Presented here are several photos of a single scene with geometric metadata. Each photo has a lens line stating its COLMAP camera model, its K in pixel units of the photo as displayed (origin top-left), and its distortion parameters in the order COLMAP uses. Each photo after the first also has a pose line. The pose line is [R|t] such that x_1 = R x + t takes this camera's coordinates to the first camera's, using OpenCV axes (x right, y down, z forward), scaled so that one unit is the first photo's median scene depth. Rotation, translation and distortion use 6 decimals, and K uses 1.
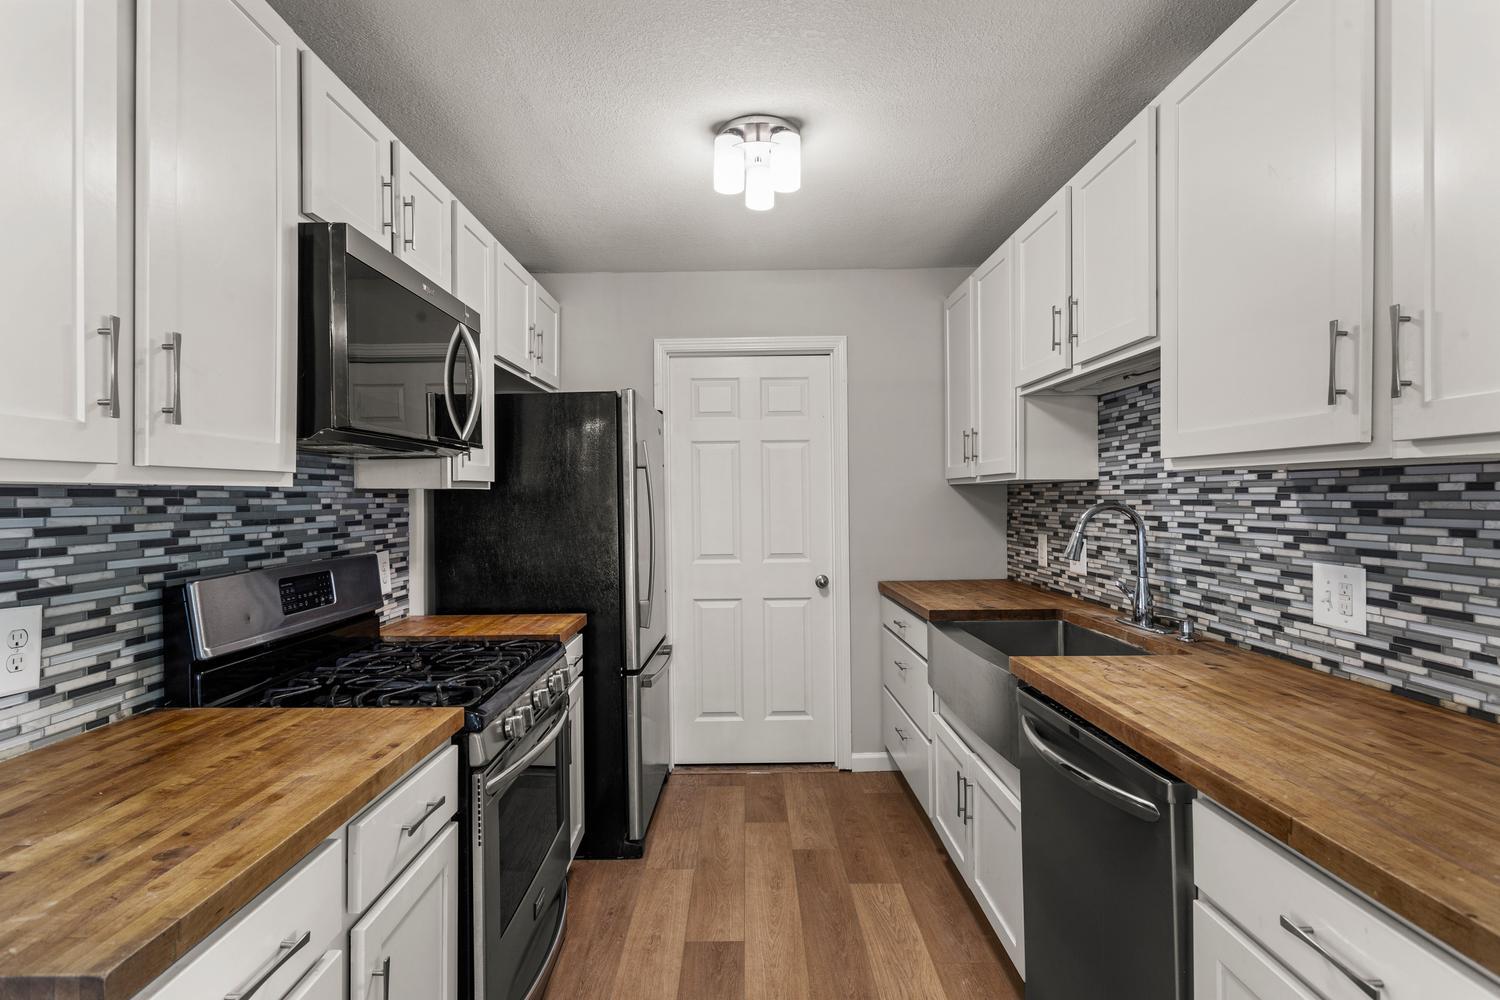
lens RADIAL K [[738.5, 0, 747.0], [0, 738.5, 495.5], [0, 0, 1]] dist [0.002860, 0.000936]
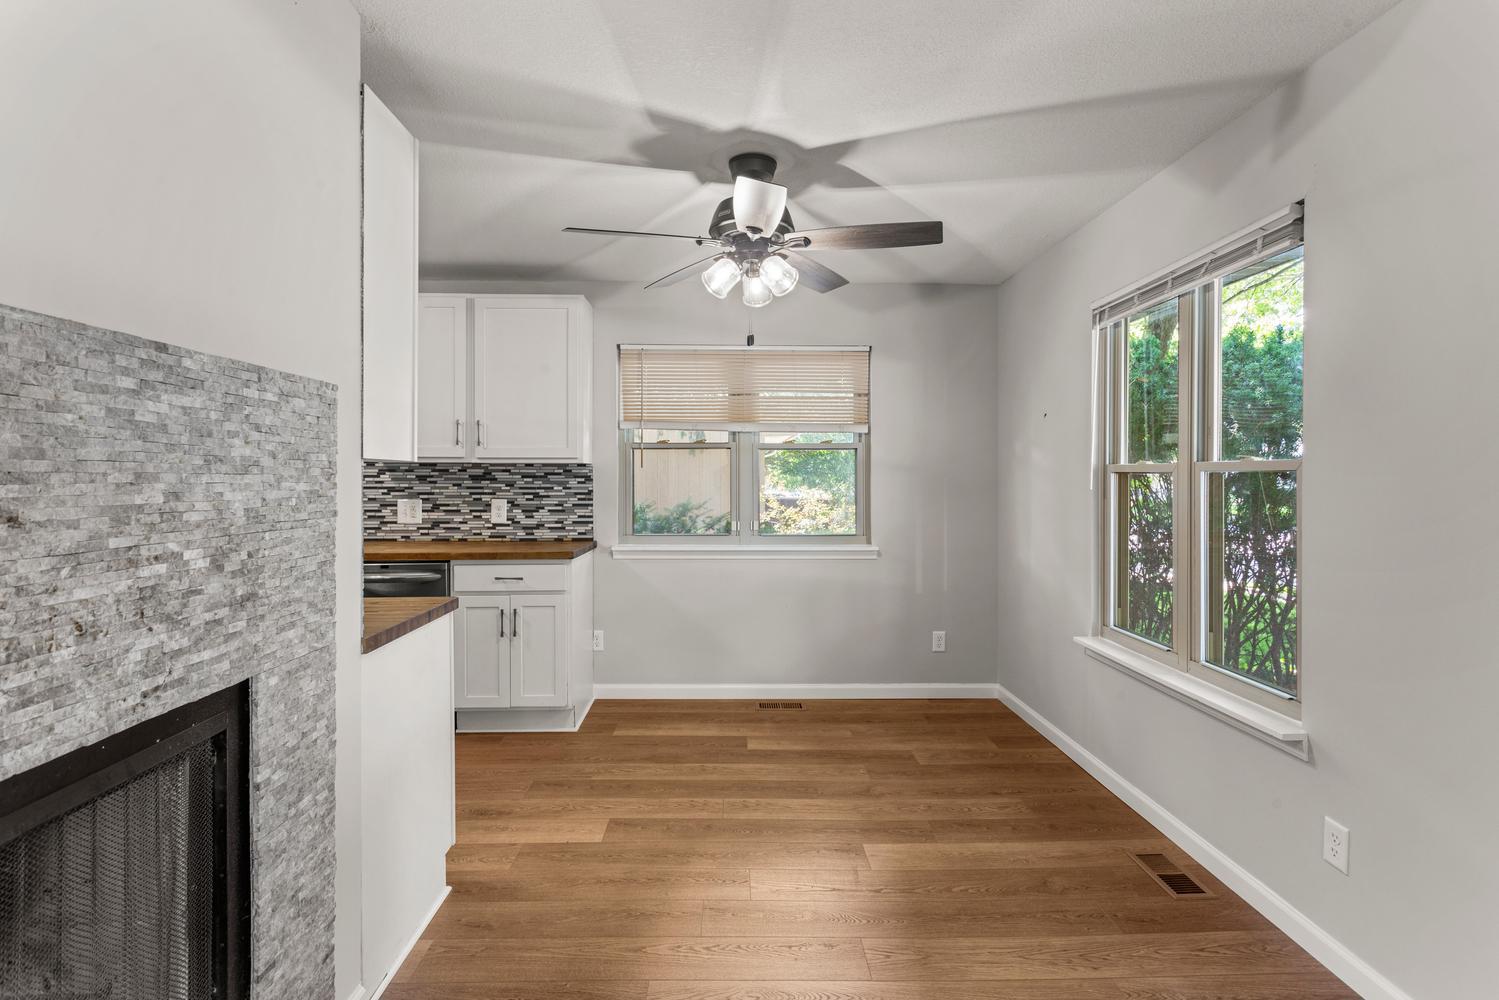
lens RADIAL K [[738.1, 0, 739.4], [0, 738.1, 480.2], [0, 0, 1]] dist [0.002860, 0.000936]
pose [[-0.006949, -0.001386, 0.999975, -1.669958], [-0.003600, 0.999993, 0.001361, 0.015449], [-0.999969, -0.003590, -0.006954, -0.149088]]
